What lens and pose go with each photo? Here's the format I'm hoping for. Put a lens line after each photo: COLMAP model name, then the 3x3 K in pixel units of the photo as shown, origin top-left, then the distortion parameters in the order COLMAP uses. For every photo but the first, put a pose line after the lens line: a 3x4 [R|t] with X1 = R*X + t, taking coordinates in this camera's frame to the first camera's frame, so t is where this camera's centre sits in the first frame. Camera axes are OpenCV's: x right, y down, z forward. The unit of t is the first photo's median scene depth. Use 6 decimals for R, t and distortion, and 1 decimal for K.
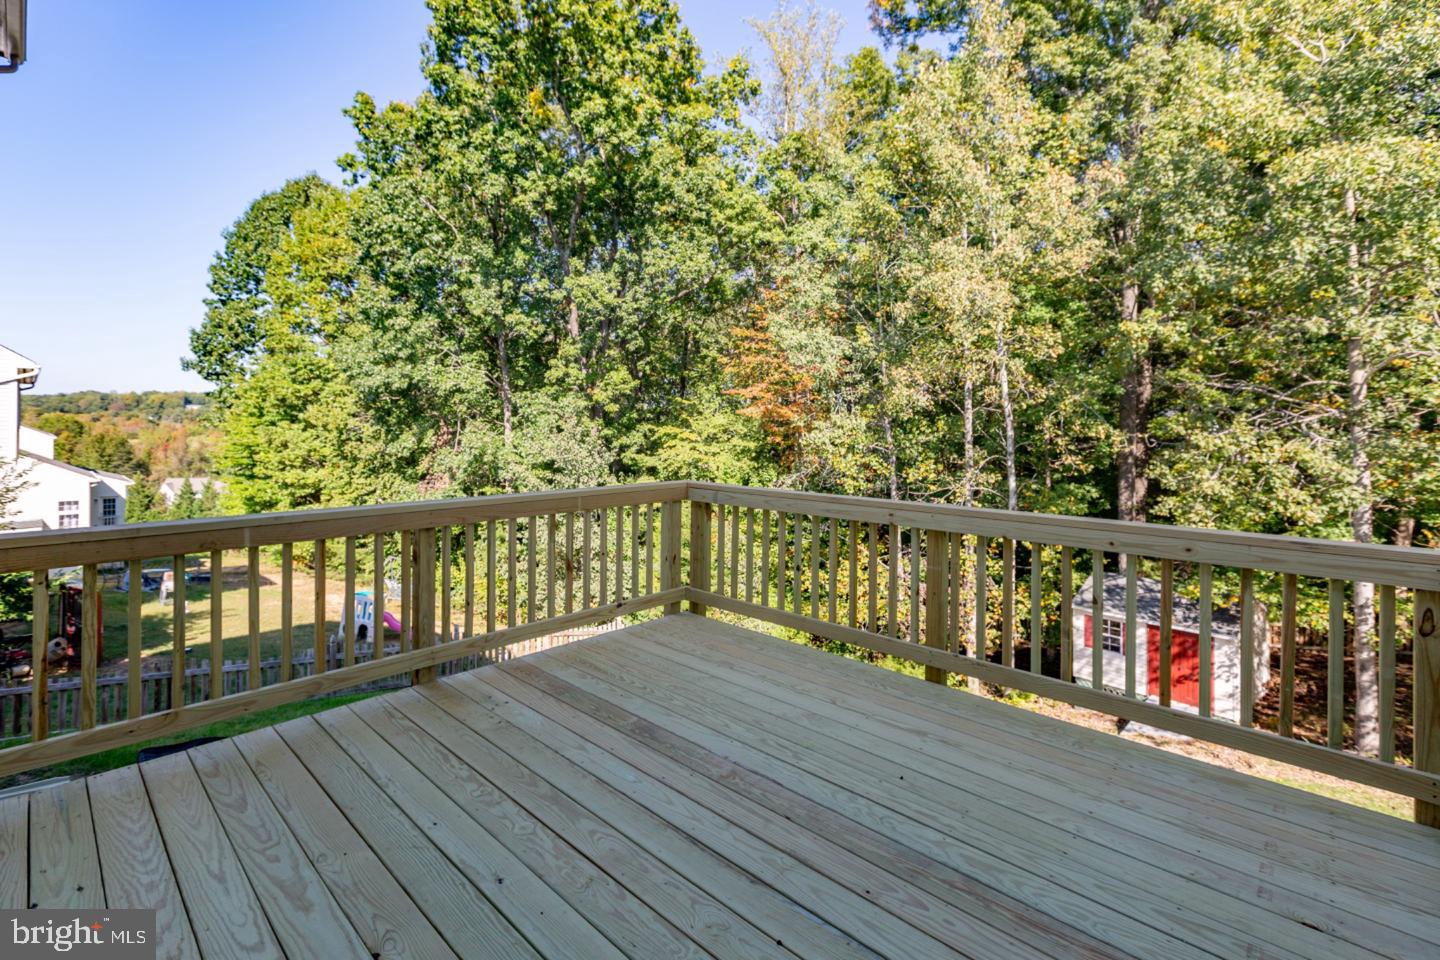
lens RADIAL K [[663.3, 0, 720.2], [0, 663.3, 426.9], [0, 0, 1]] dist [0.000334, -0.000075]
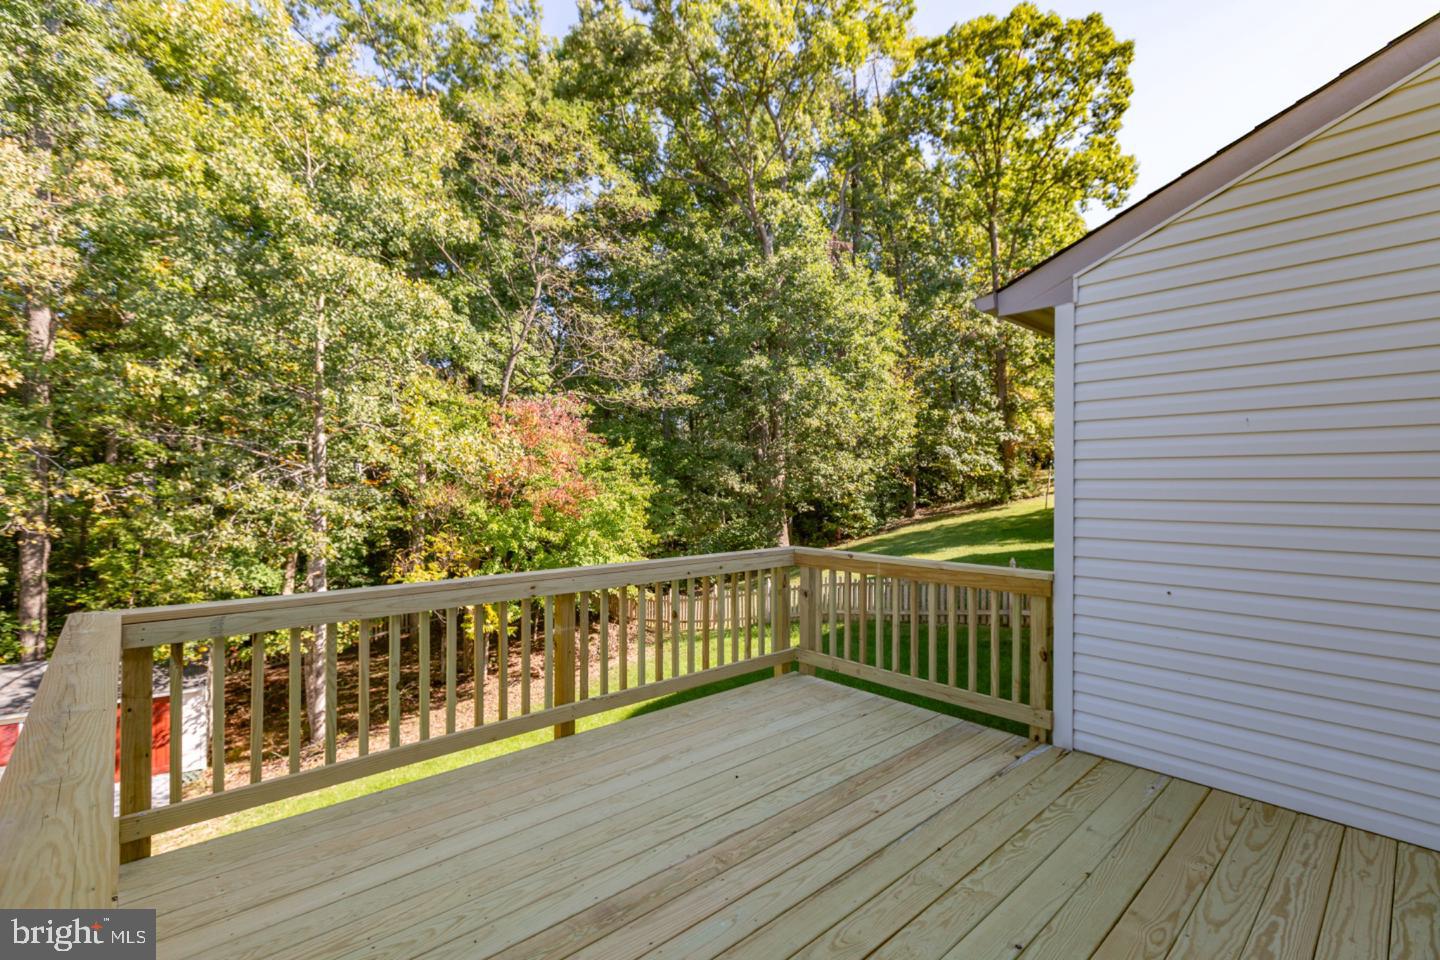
lens RADIAL K [[644.3, 0, 720.0], [0, 644.3, 480.0], [0, 0, 1]] dist [0.000329, -0.000147]
pose [[0.082341, -0.007495, 0.996576, -0.739979], [-0.001442, 0.999970, 0.007639, -0.035398], [-0.996603, -0.002066, 0.082328, 0.729336]]
